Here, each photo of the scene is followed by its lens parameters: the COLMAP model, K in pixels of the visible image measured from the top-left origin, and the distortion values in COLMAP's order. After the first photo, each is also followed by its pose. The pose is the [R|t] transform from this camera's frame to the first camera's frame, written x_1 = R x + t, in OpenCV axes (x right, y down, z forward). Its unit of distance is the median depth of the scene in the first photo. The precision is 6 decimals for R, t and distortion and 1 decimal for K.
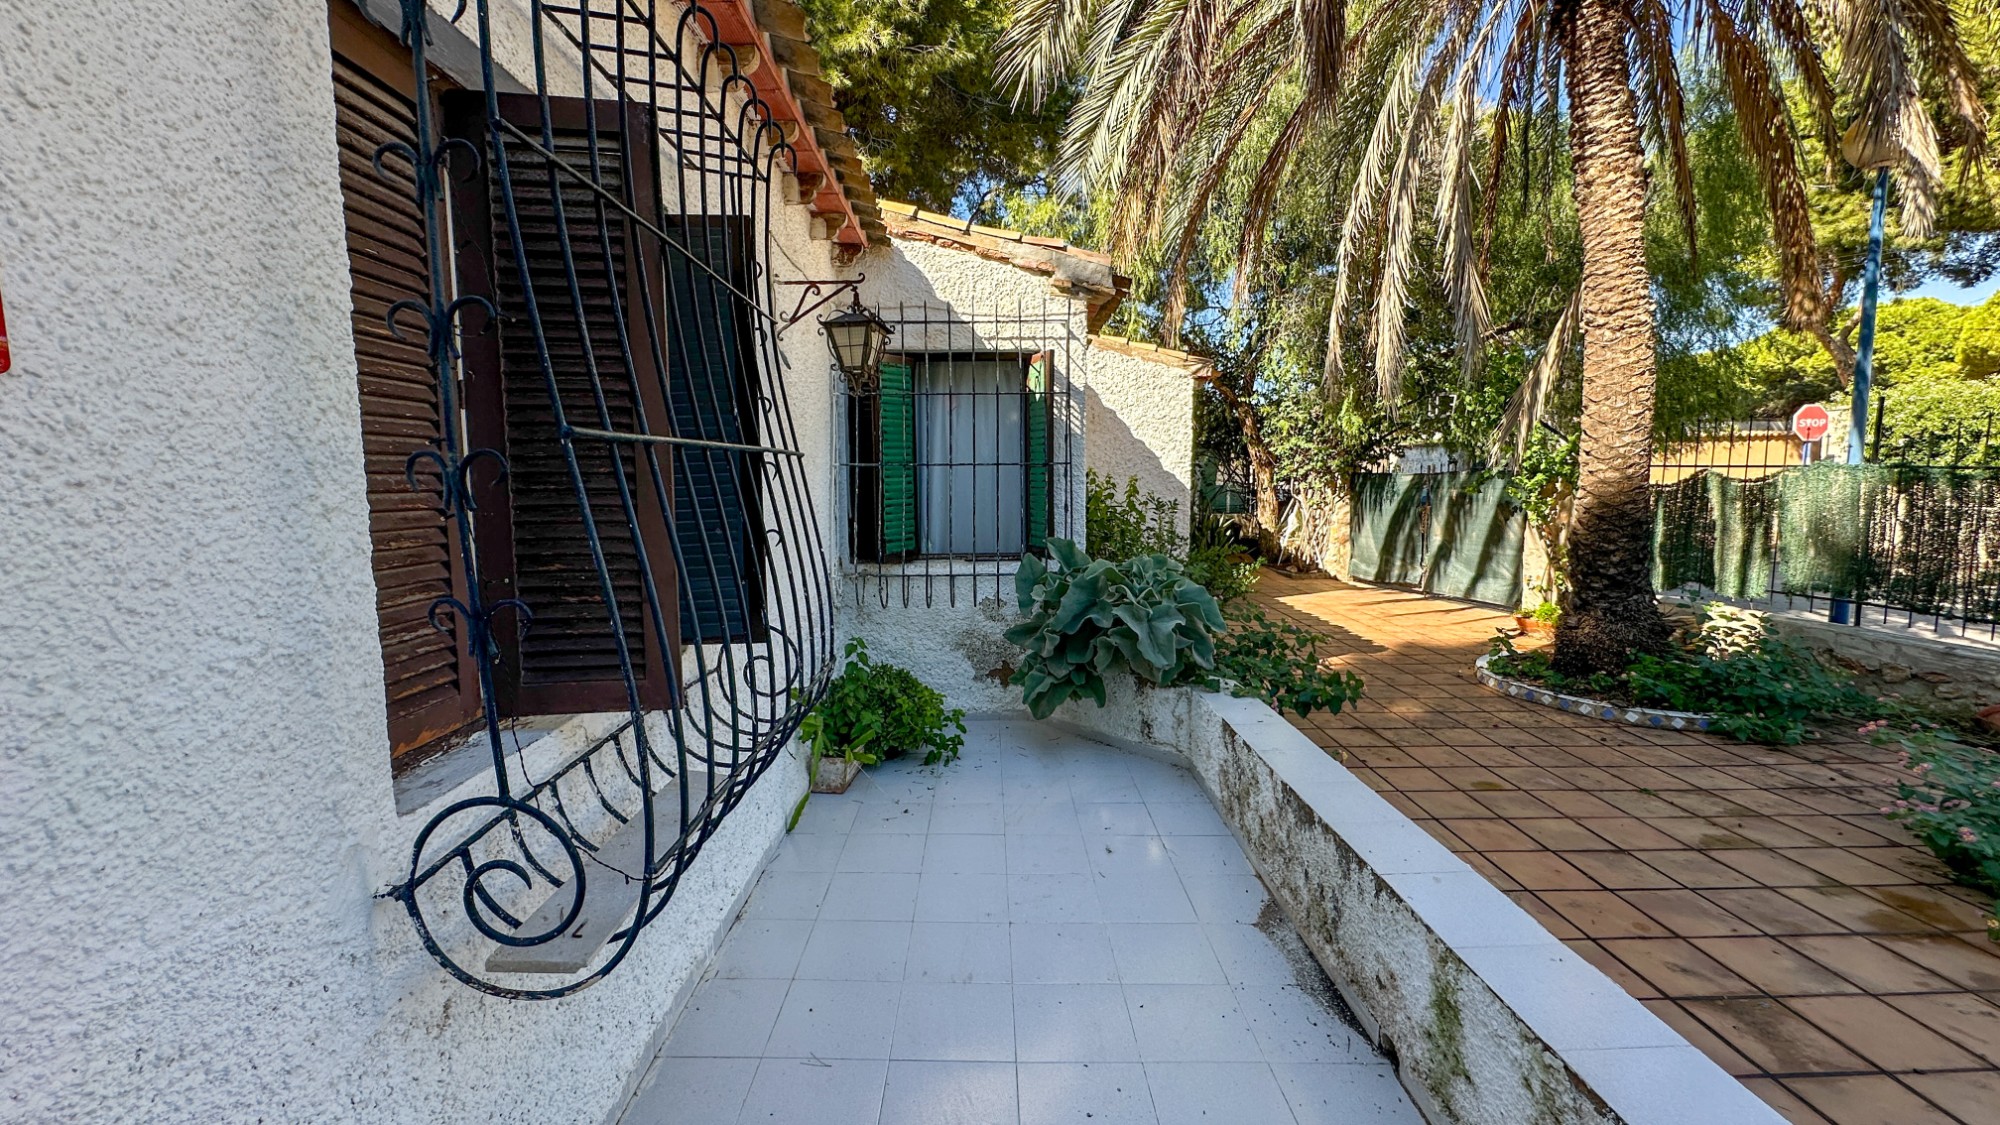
lens RADIAL K [[799.0, 0, 1000.8], [0, 799.0, 563.1], [0, 0, 1]] dist [-0.000954, 0.000664]
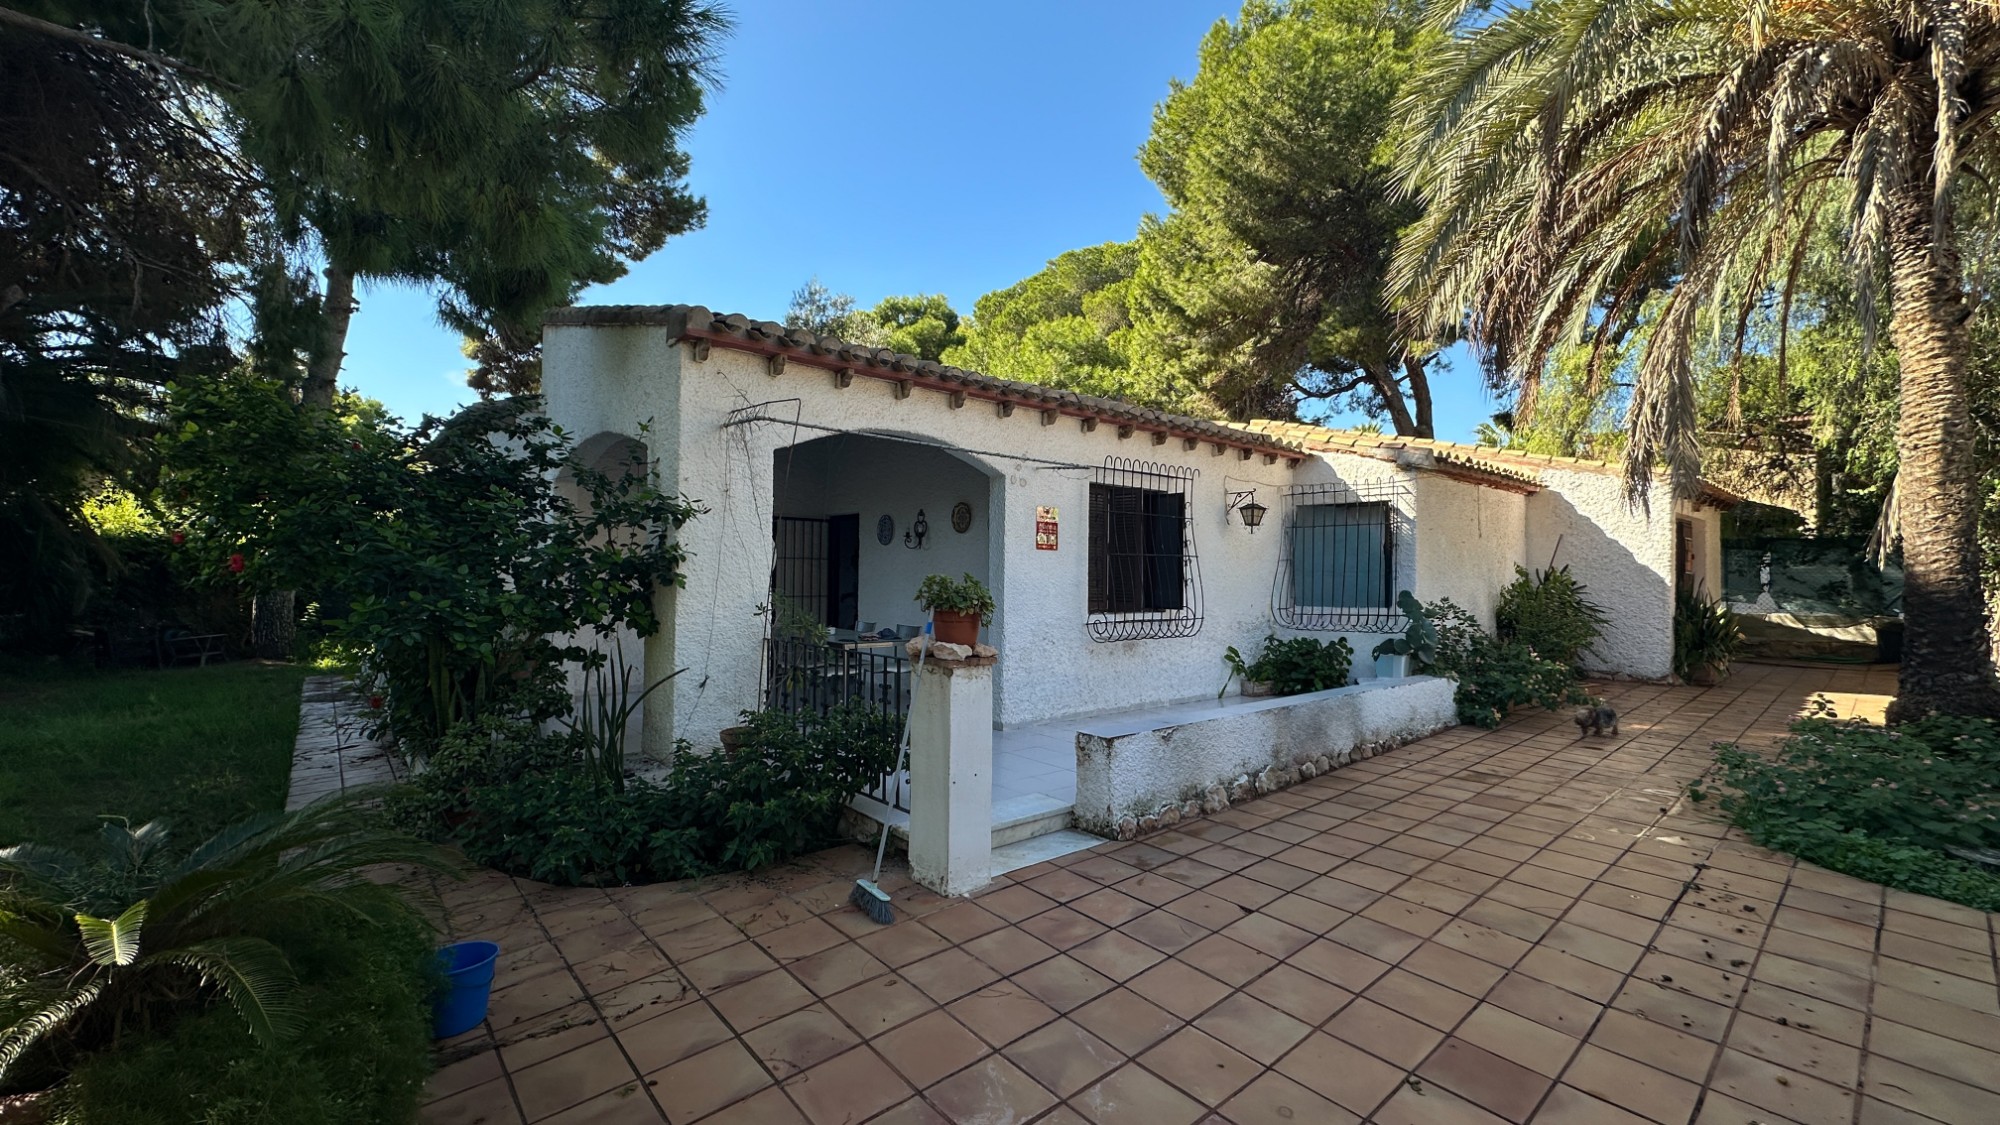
lens RADIAL K [[799.0, 0, 998.6], [0, 799.0, 562.8], [0, 0, 1]] dist [-0.000954, 0.000664]
pose [[0.637495, 0.001777, -0.770452, 0.816444], [-0.092502, 0.992940, -0.074248, 0.095149], [0.764881, 0.118601, 0.633159, -0.794933]]
